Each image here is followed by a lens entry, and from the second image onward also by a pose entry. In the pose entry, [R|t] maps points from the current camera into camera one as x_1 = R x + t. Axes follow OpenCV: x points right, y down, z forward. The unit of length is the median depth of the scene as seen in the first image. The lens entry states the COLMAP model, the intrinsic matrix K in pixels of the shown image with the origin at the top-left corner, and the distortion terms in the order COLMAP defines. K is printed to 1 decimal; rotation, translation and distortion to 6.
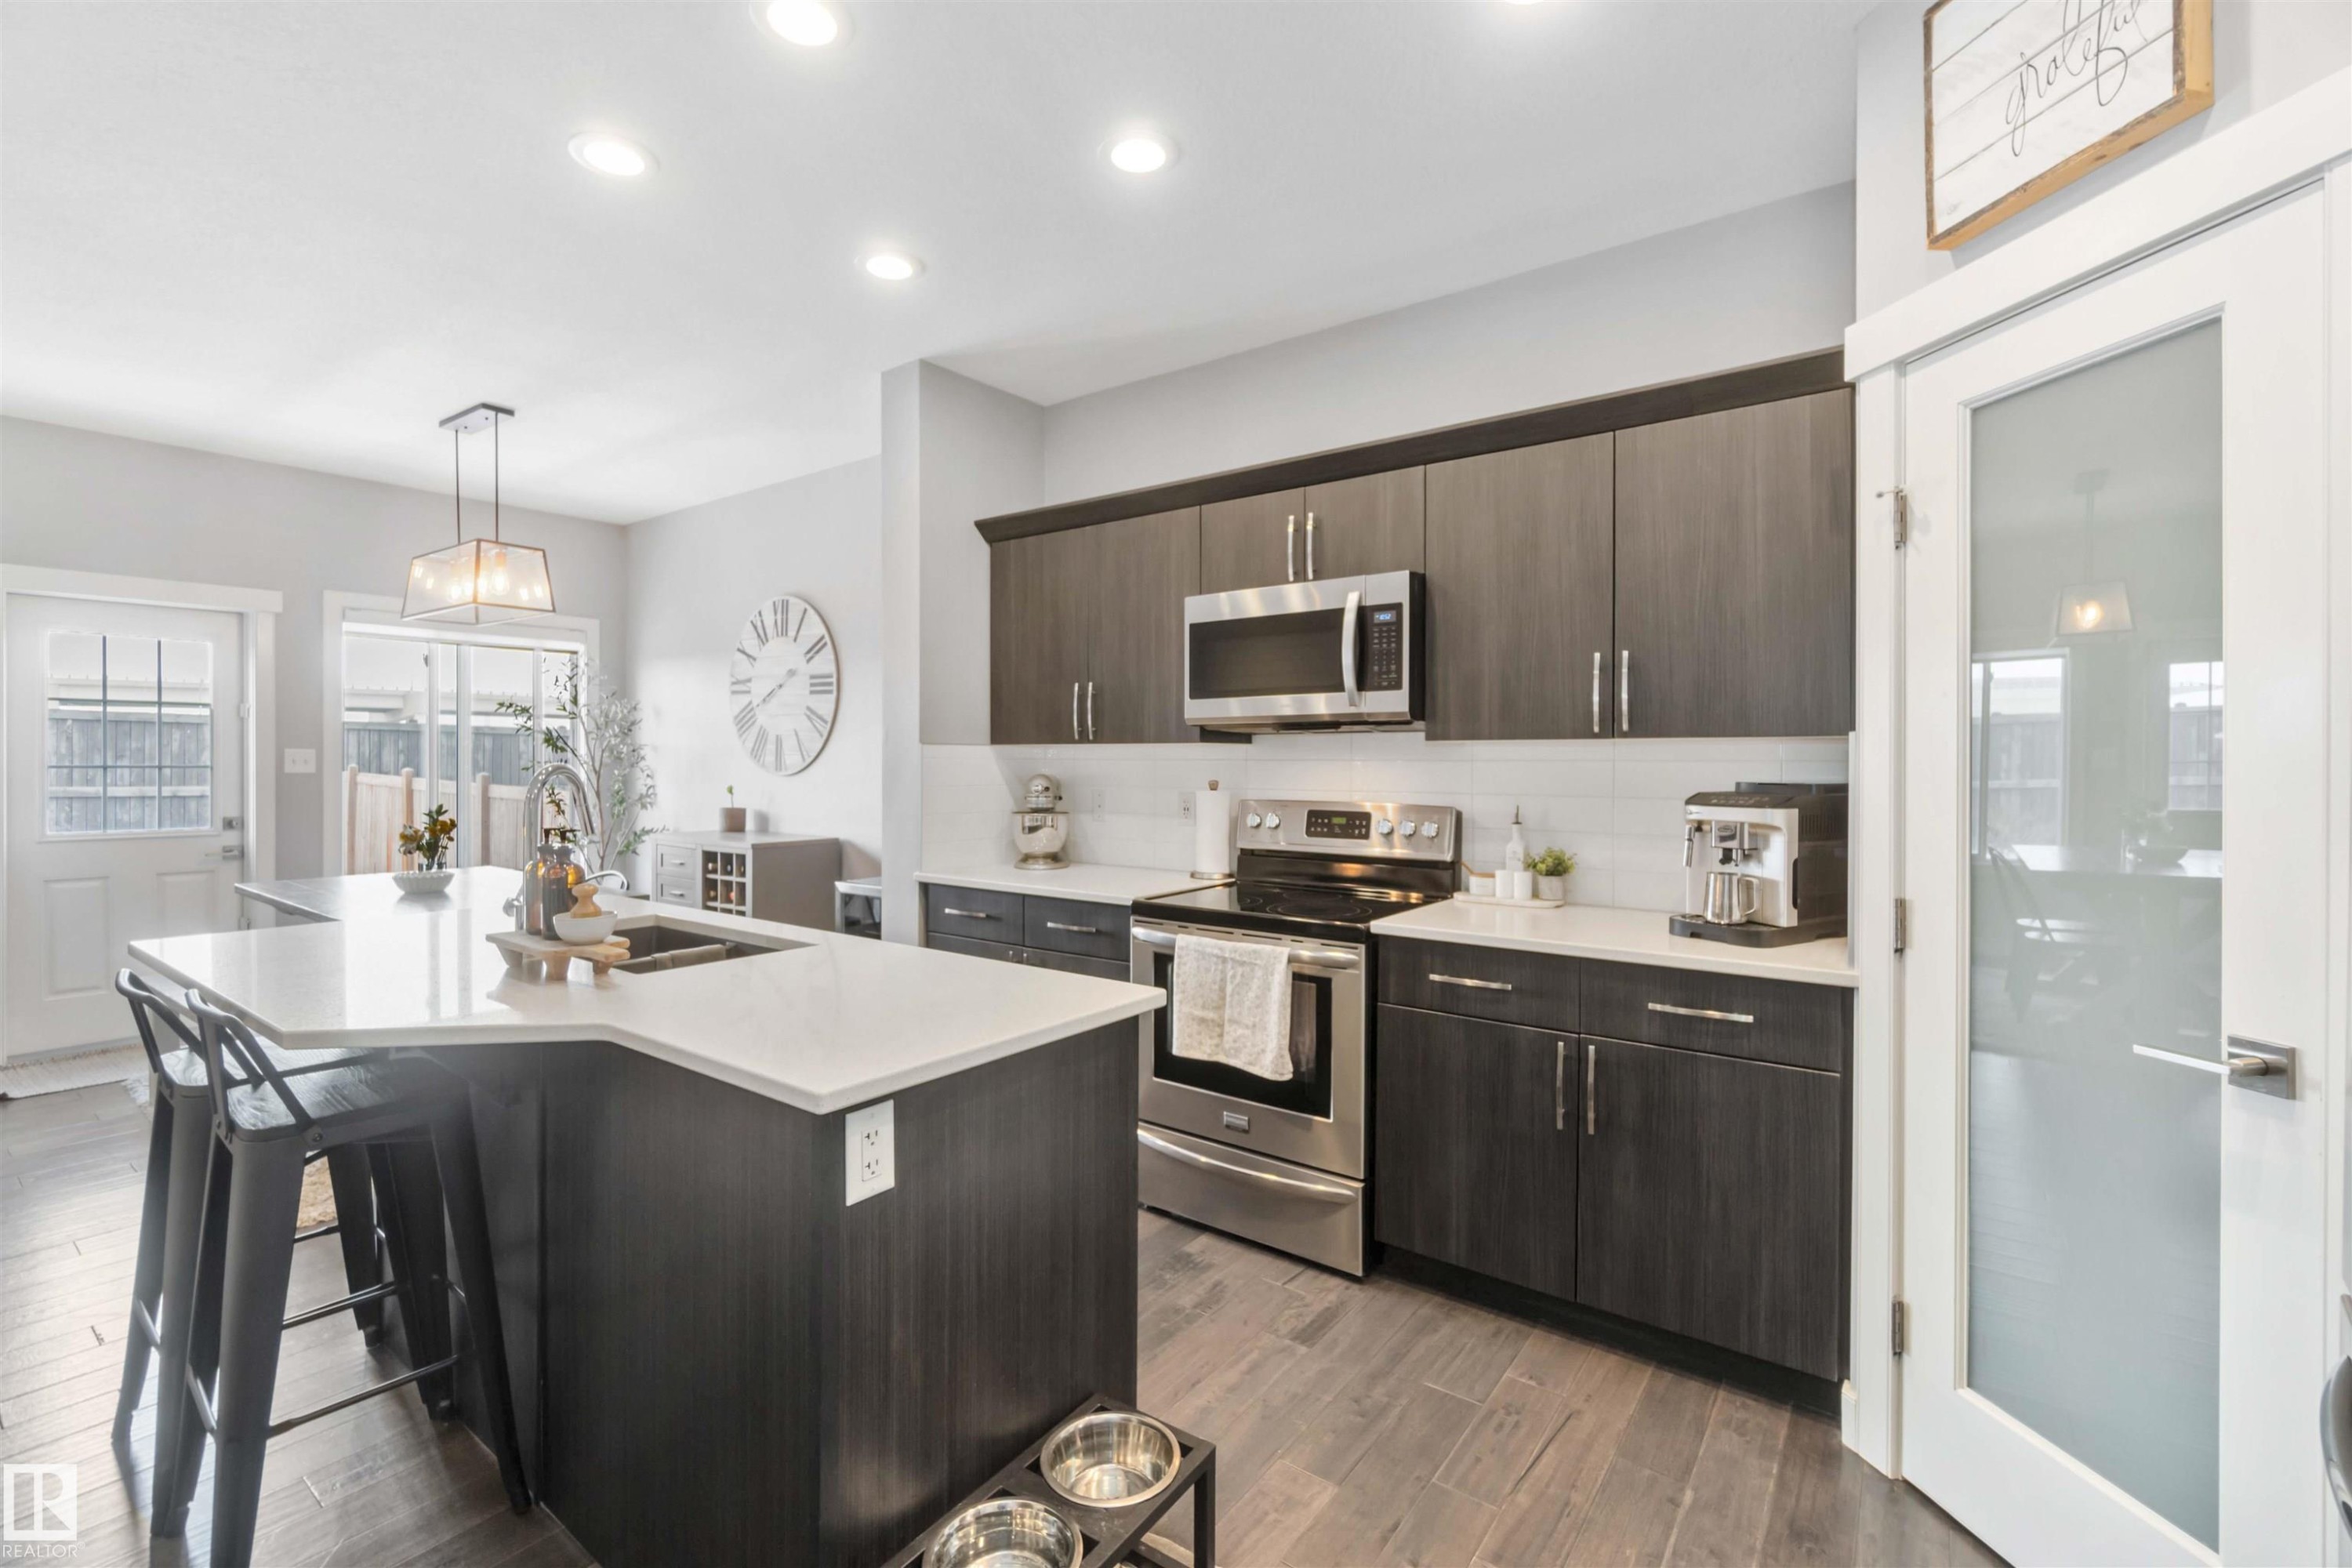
lens RADIAL K [[1031.3, 0, 1183.8], [0, 1031.3, 767.3], [0, 0, 1]] dist [-0.006439, 0.001313]
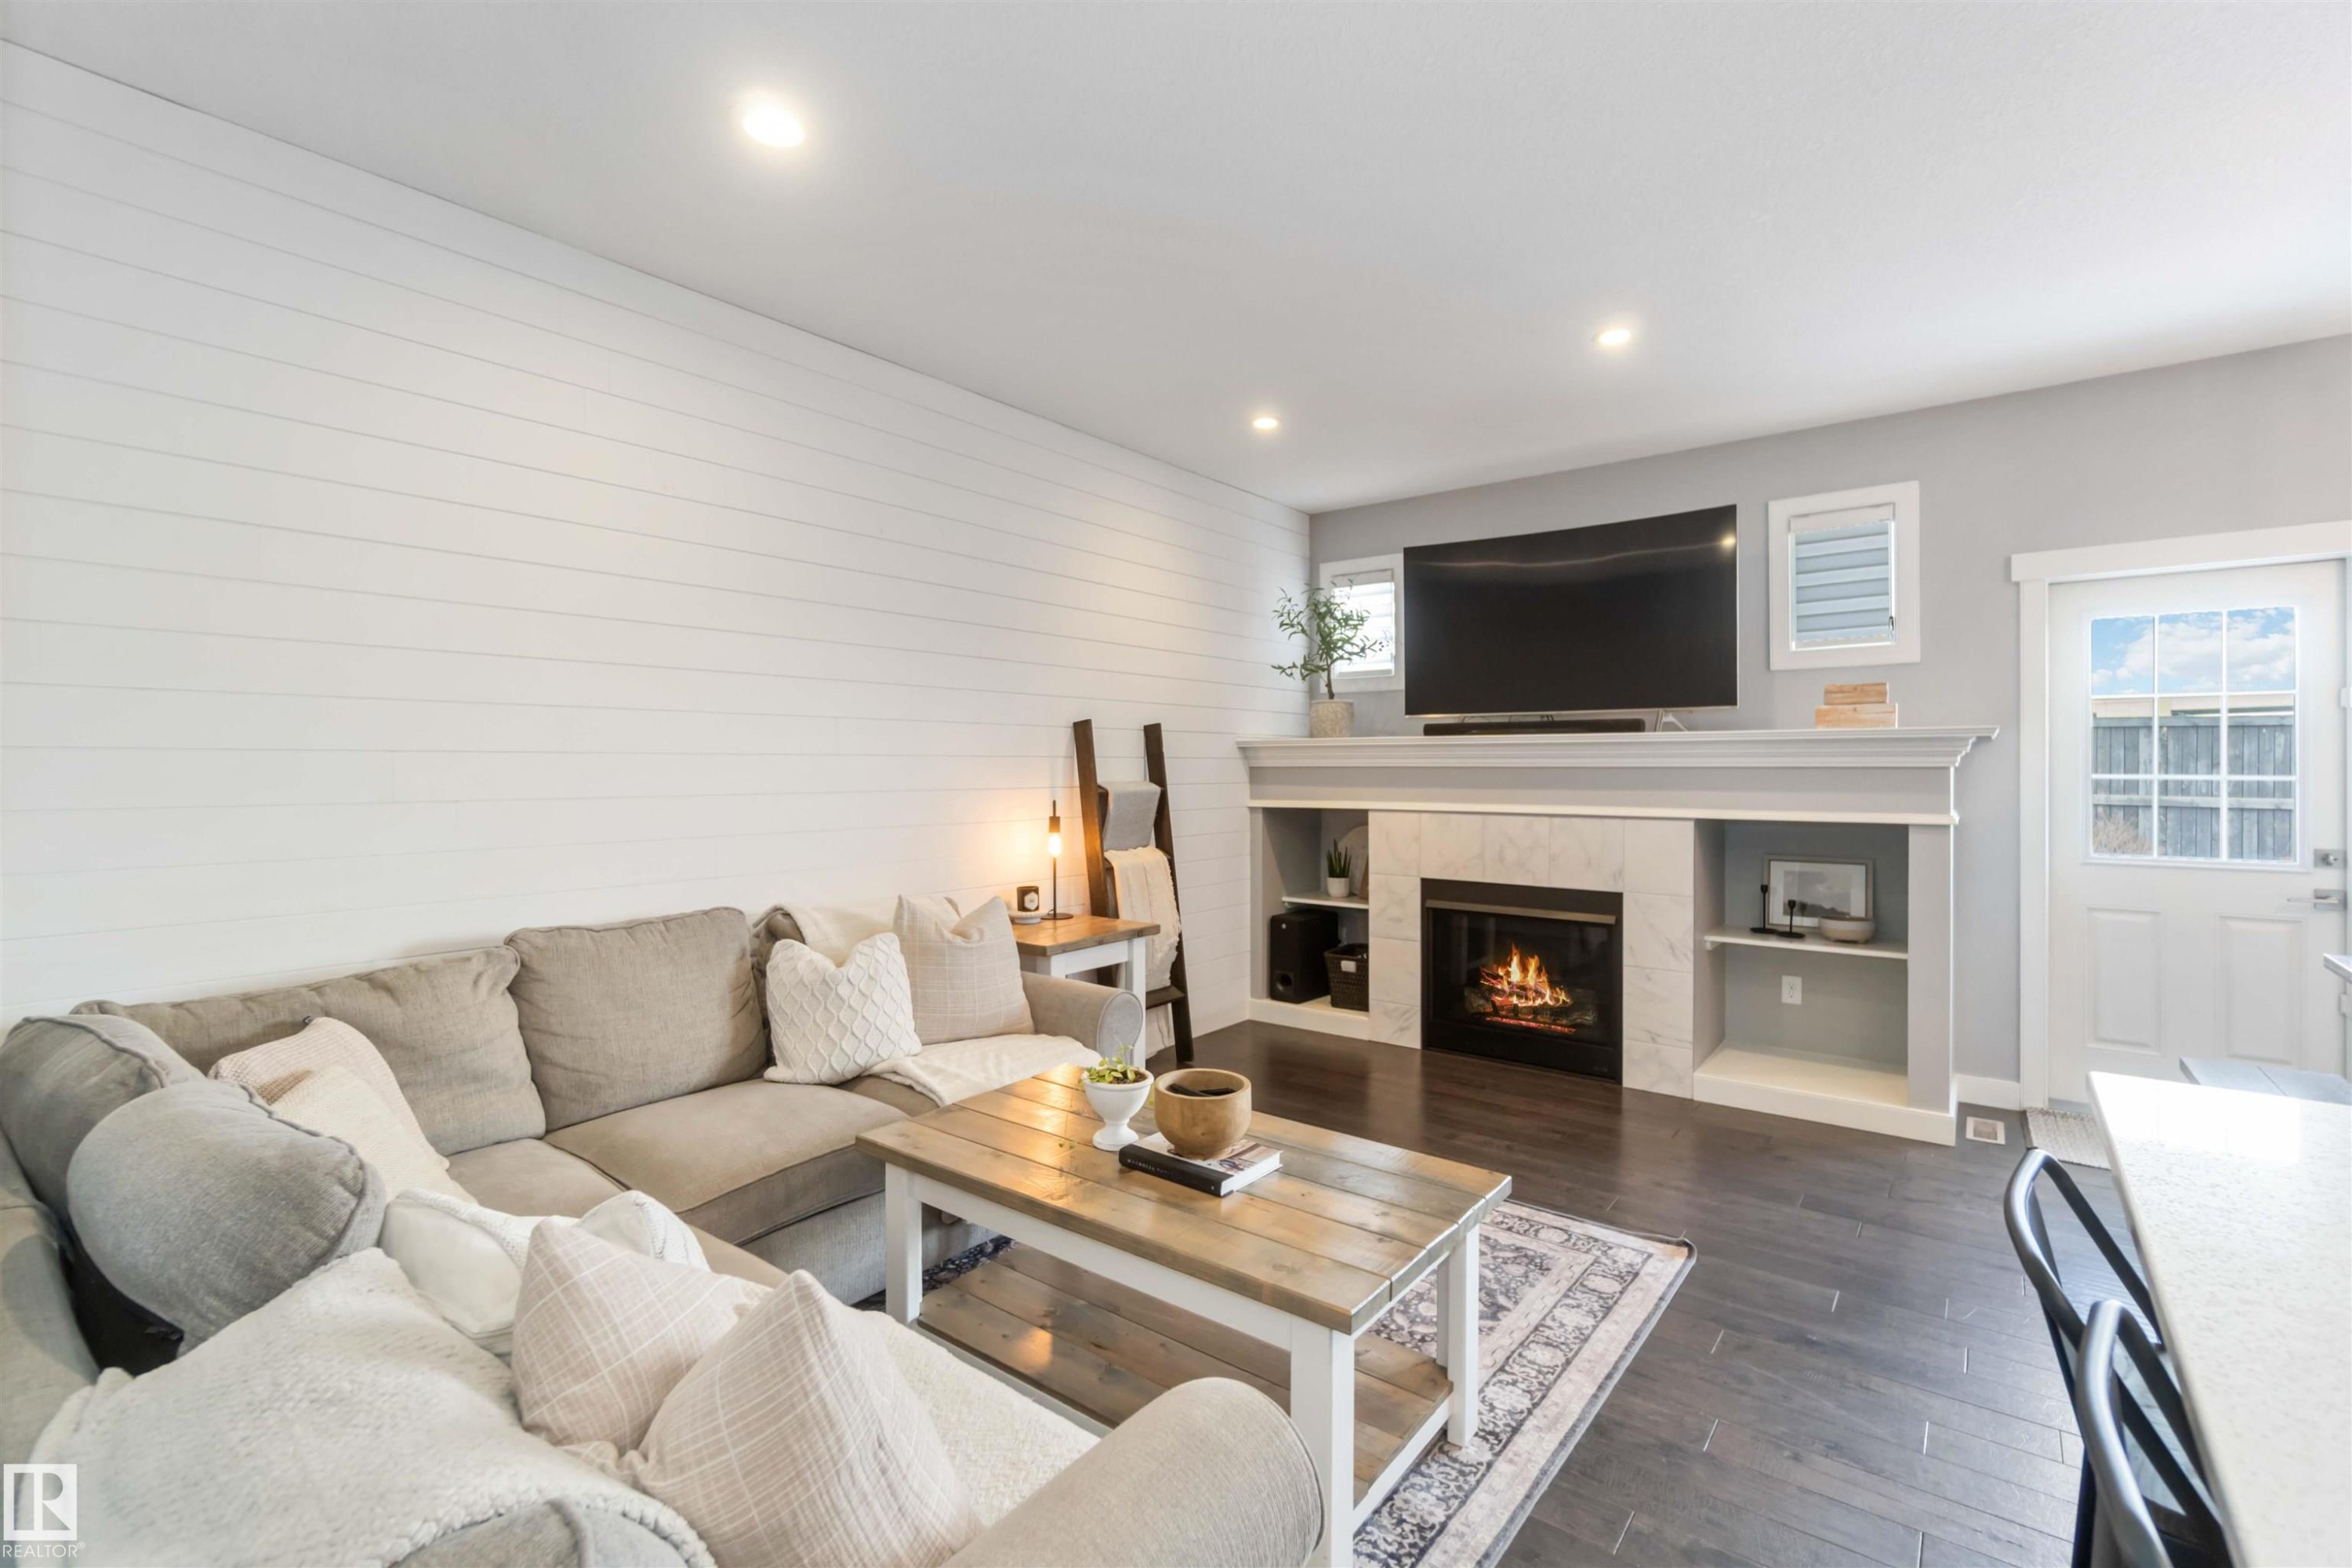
lens RADIAL K [[1031.3, 0, 1177.2], [0, 1031.3, 772.9], [0, 0, 1]] dist [-0.006439, 0.001313]
pose [[-0.022388, -0.000329, -0.999749, -0.274555], [-0.005007, 0.999987, -0.000217, 0.000247], [0.999737, 0.005001, -0.022390, 0.301321]]
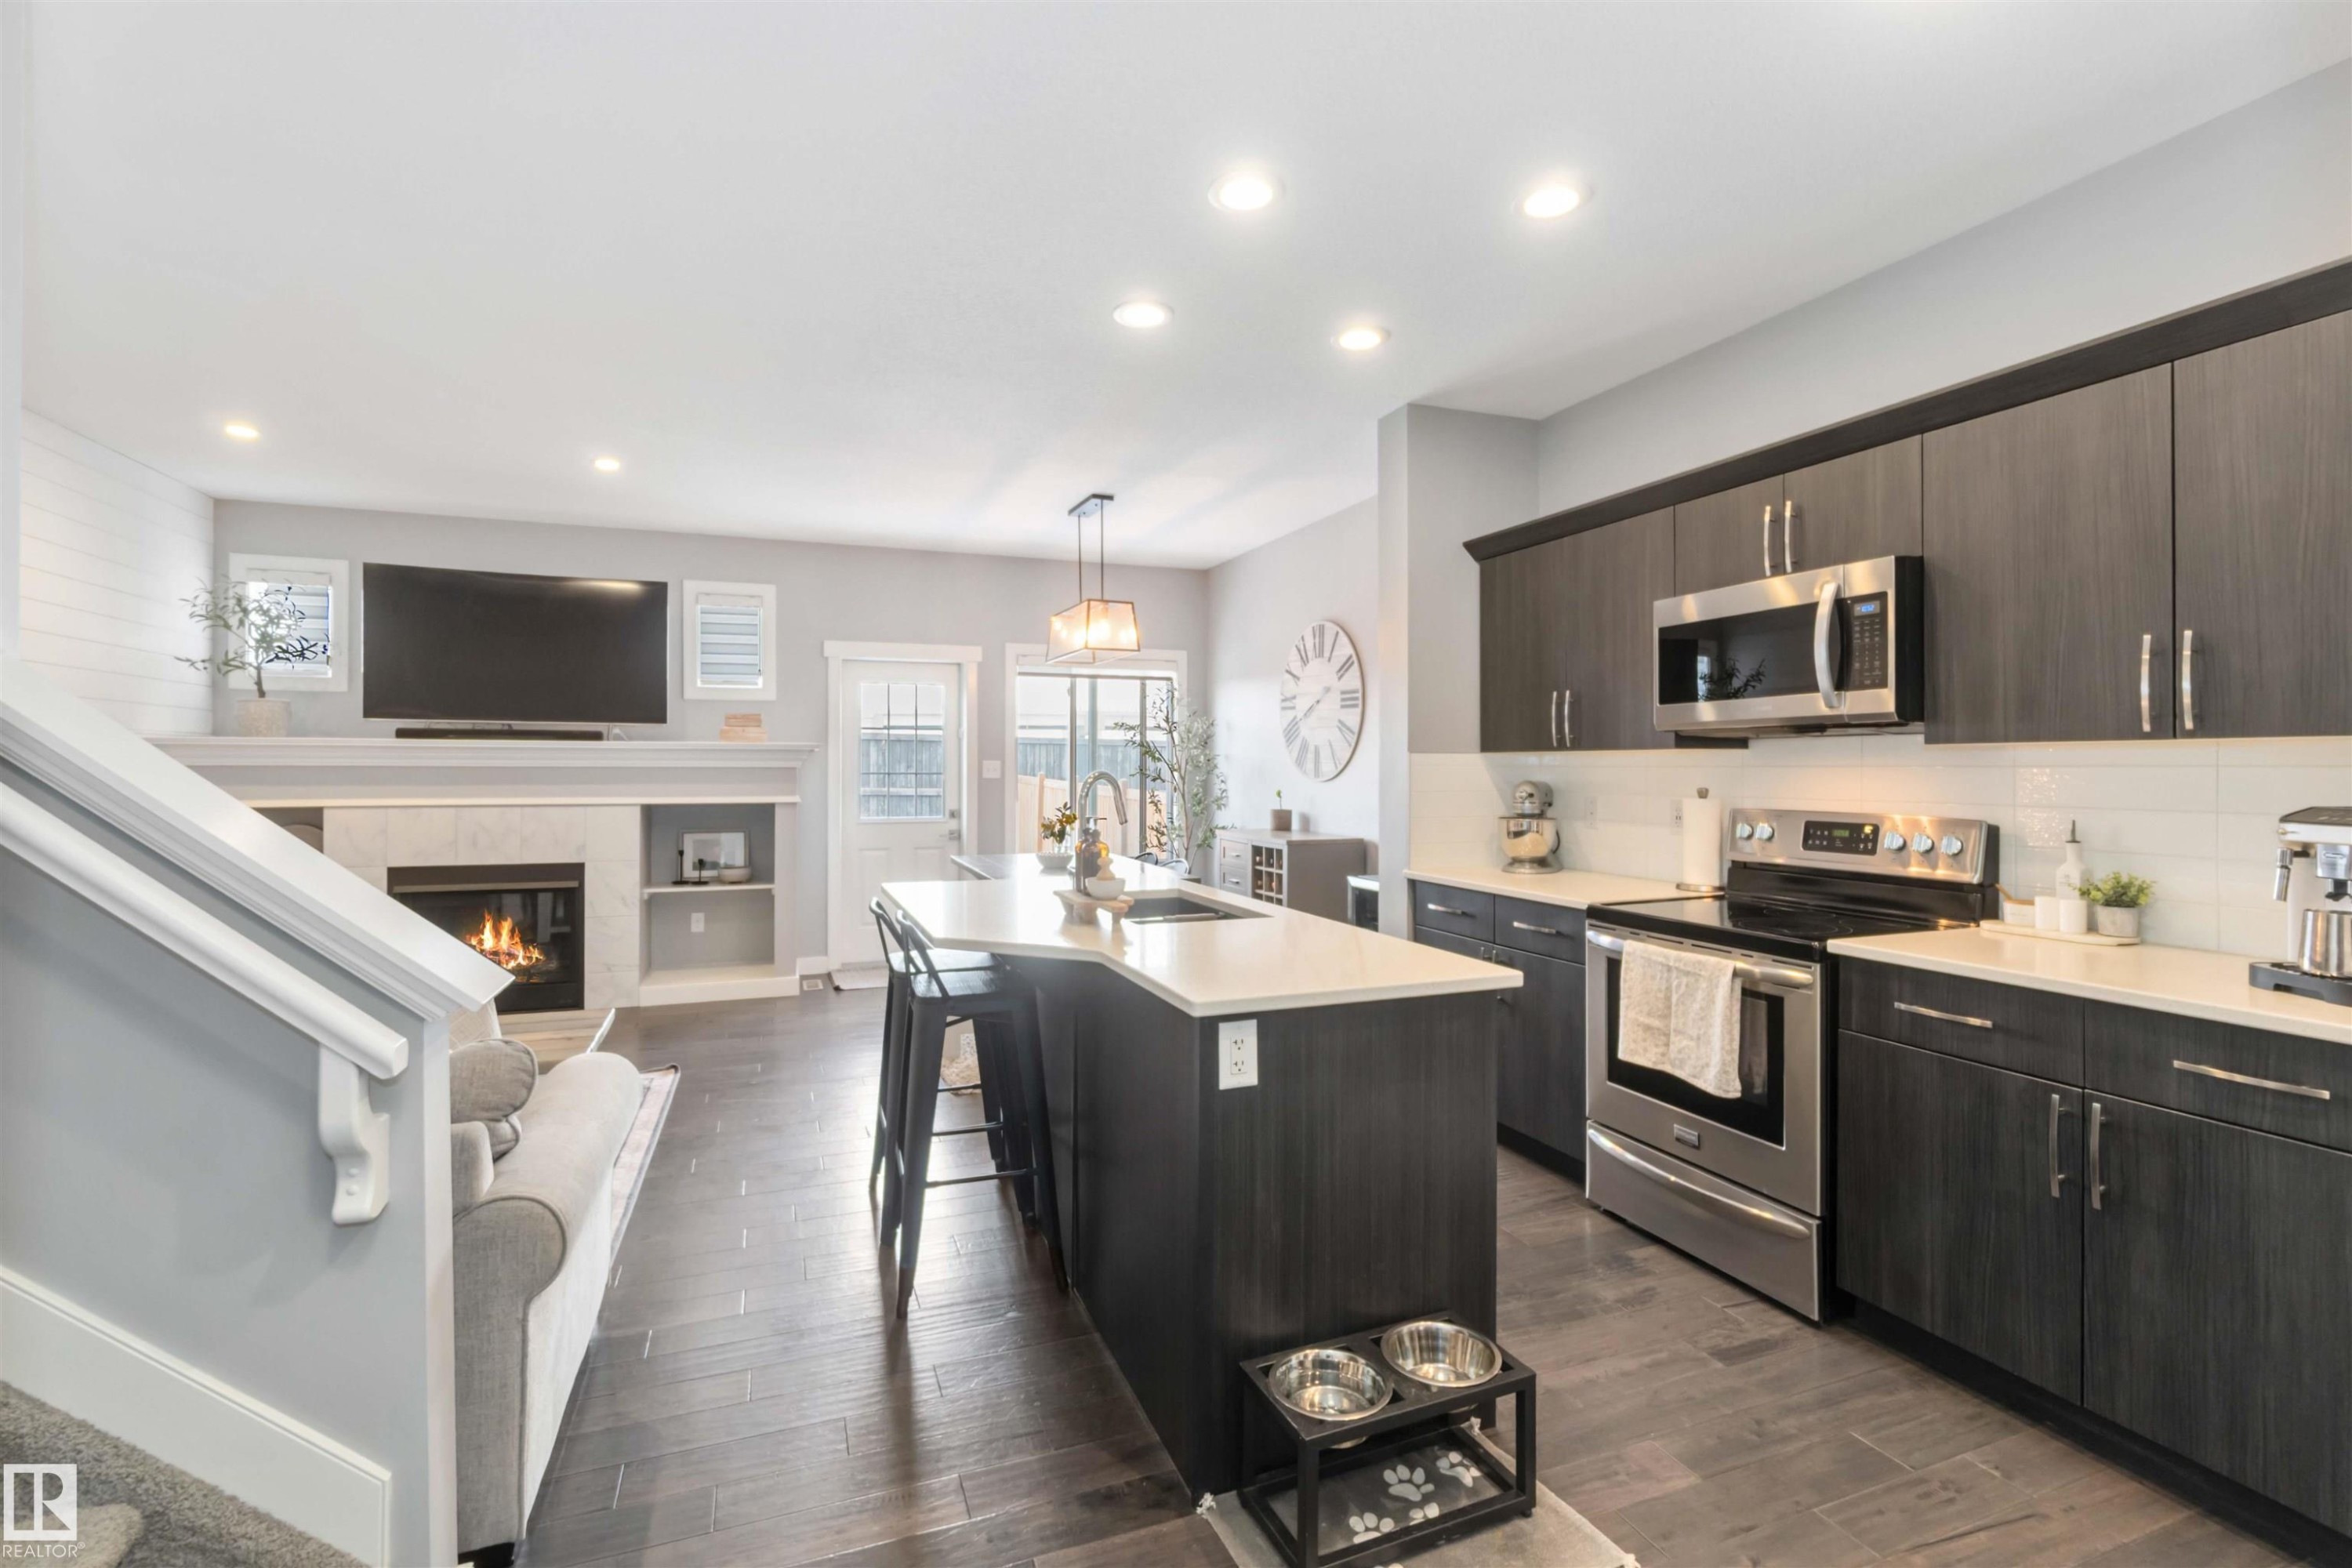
lens RADIAL K [[1031.3, 0, 1163.0], [0, 1031.3, 763.8], [0, 0, 1]] dist [-0.006439, 0.001313]
pose [[0.846241, -0.004498, -0.532781, 0.091317], [-0.001095, 0.999948, -0.010182, 0.000397], [0.532799, 0.009200, 0.846192, -0.057313]]
